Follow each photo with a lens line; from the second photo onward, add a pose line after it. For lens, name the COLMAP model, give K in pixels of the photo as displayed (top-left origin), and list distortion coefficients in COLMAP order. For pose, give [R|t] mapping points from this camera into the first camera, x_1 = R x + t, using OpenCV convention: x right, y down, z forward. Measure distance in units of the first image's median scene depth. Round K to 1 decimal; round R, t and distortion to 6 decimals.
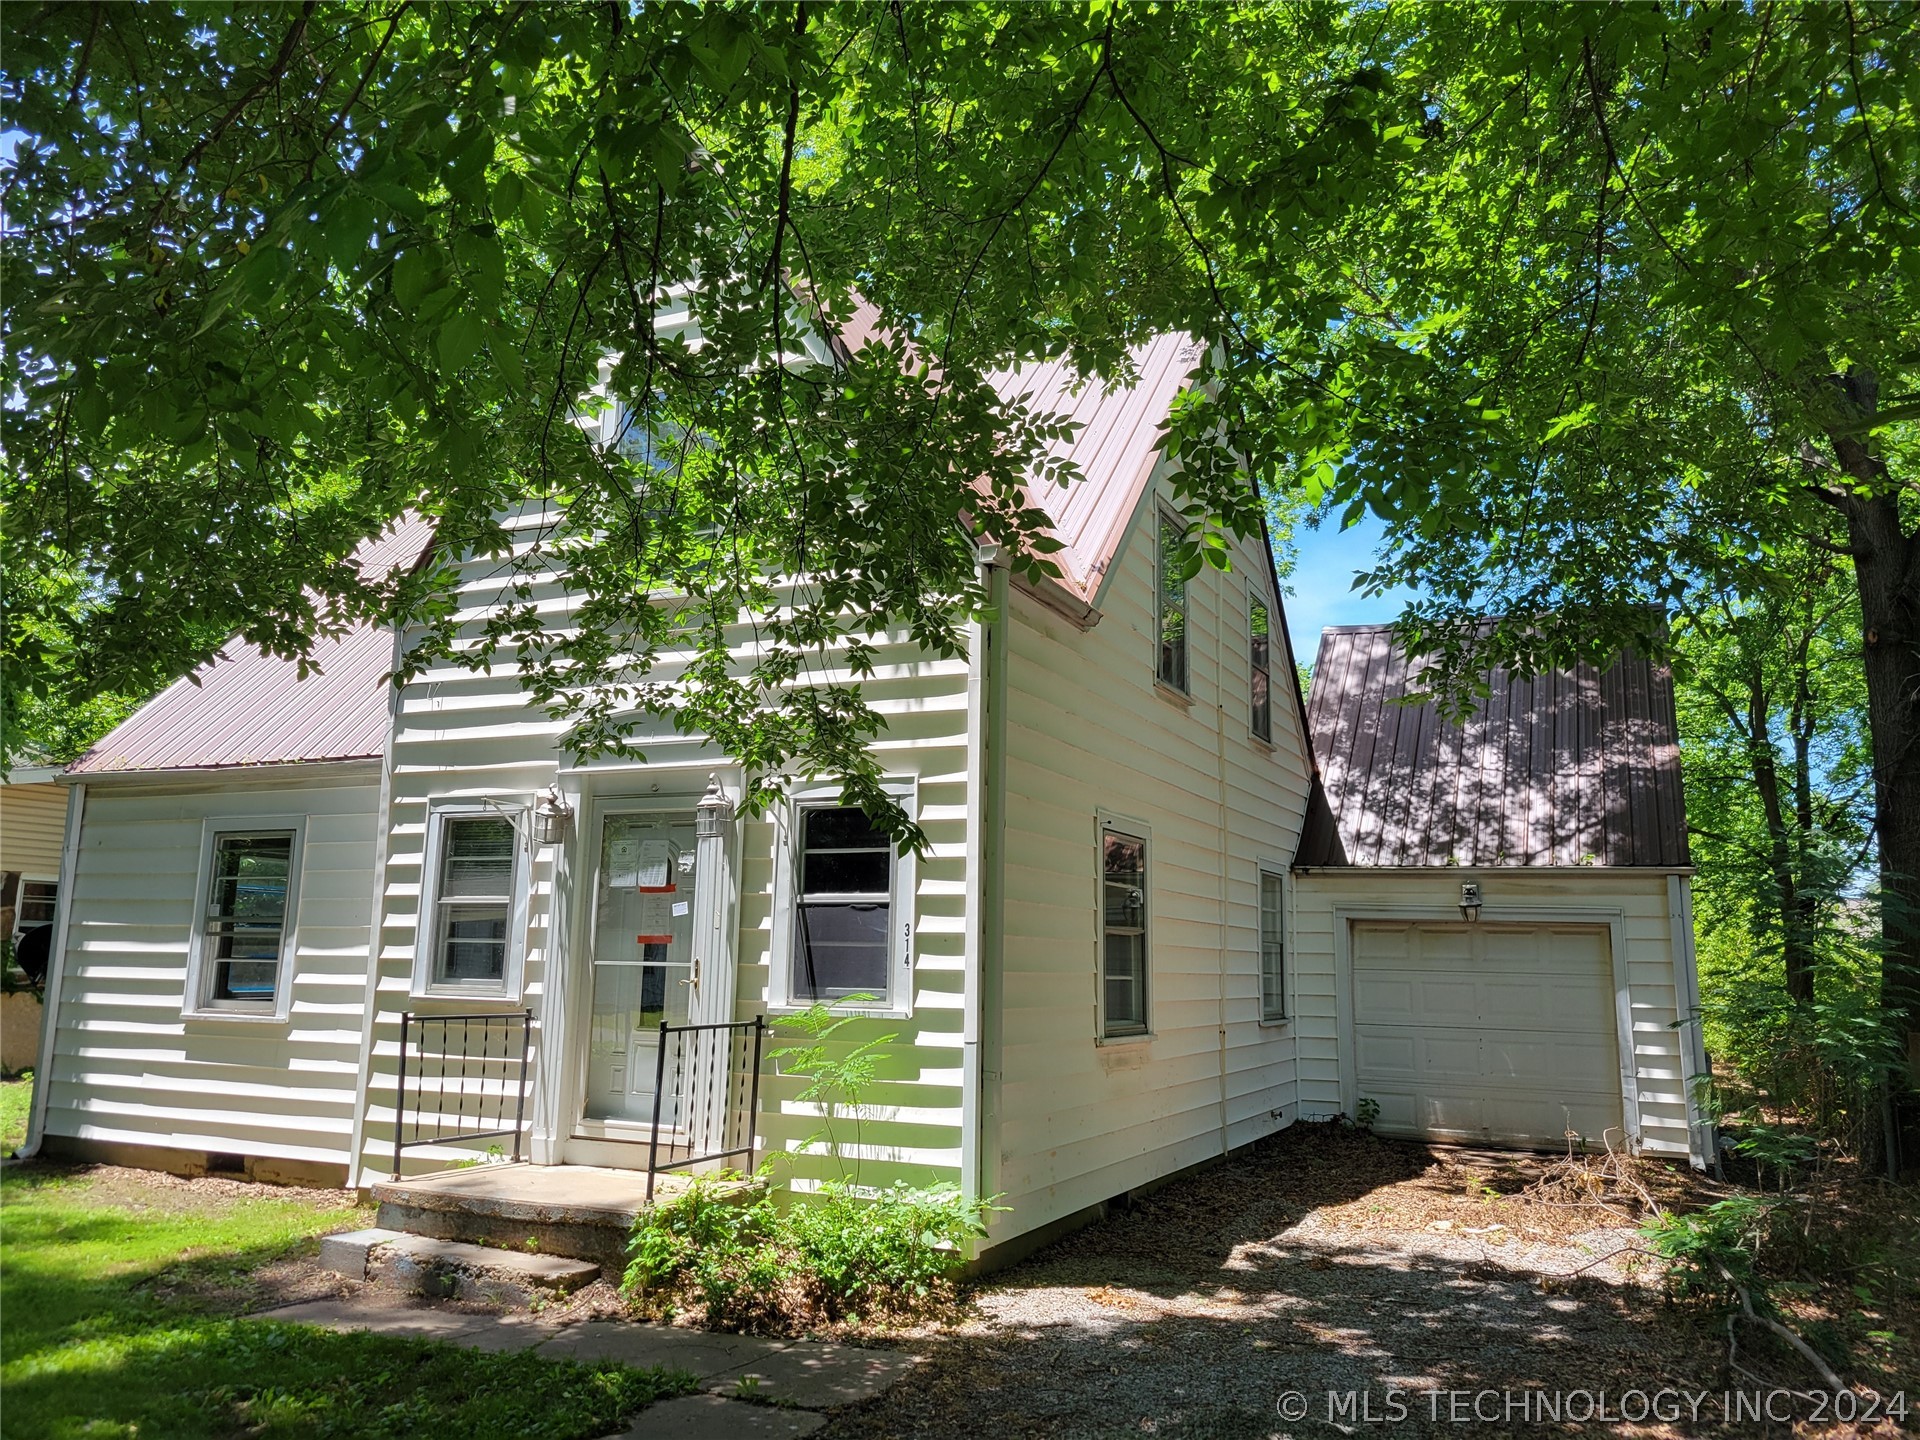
lens RADIAL K [[1405.9, 0, 960.3], [0, 1405.9, 718.4], [0, 0, 1]] dist [0.006904, -0.008705]
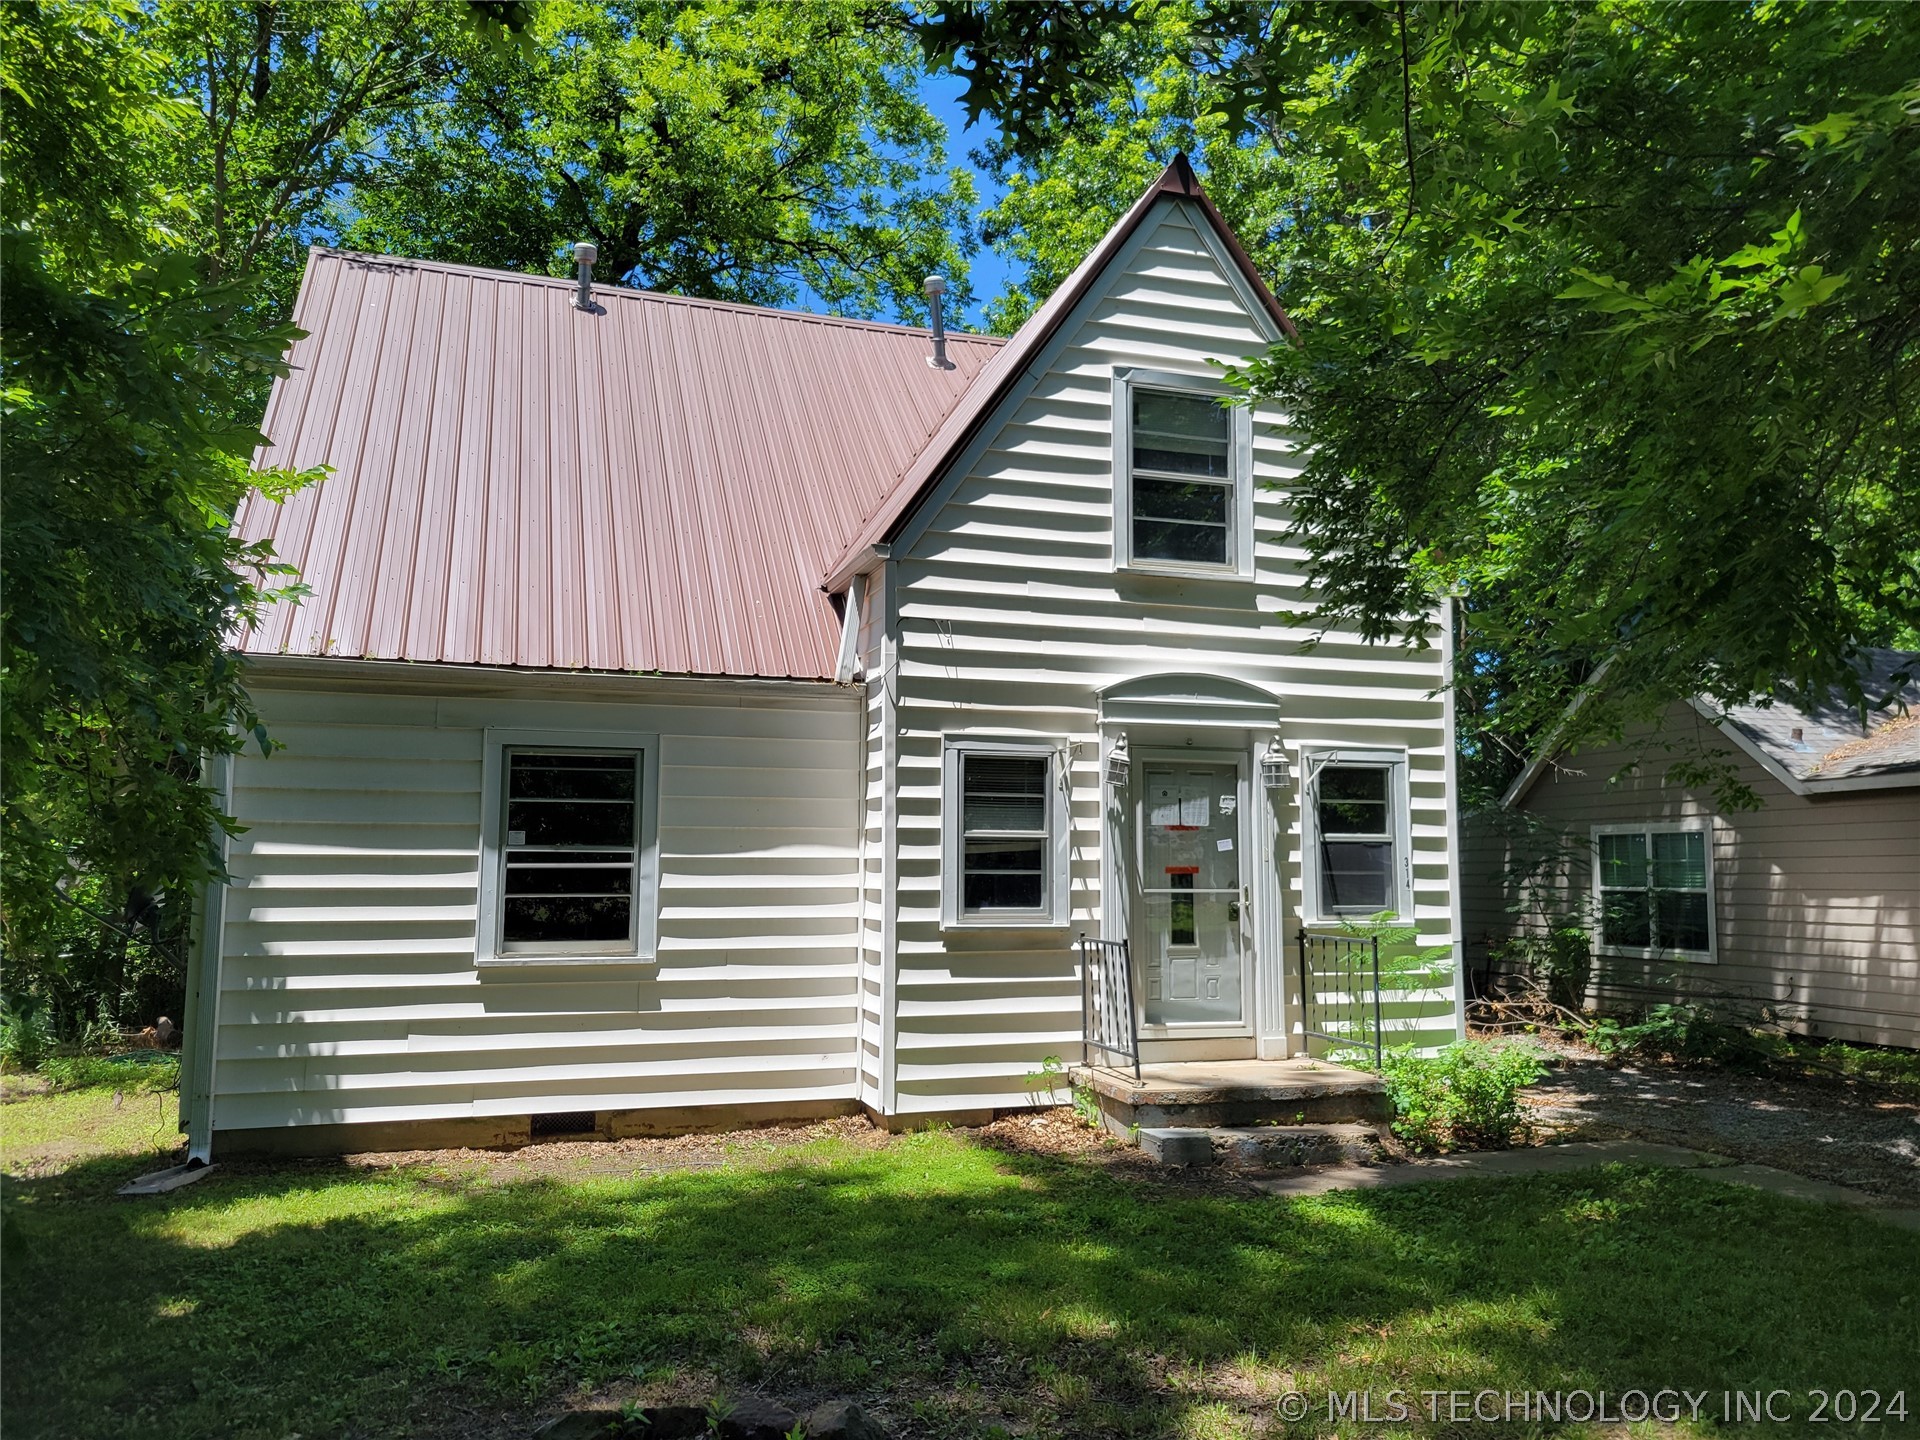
lens RADIAL K [[1405.9, 0, 966.5], [0, 1405.9, 722.8], [0, 0, 1]] dist [0.006904, -0.008705]
pose [[0.748451, 0.057209, 0.660717, -1.107461], [-0.103548, 0.994134, 0.031219, 0.016678], [-0.655056, -0.091781, 0.749985, 0.241080]]
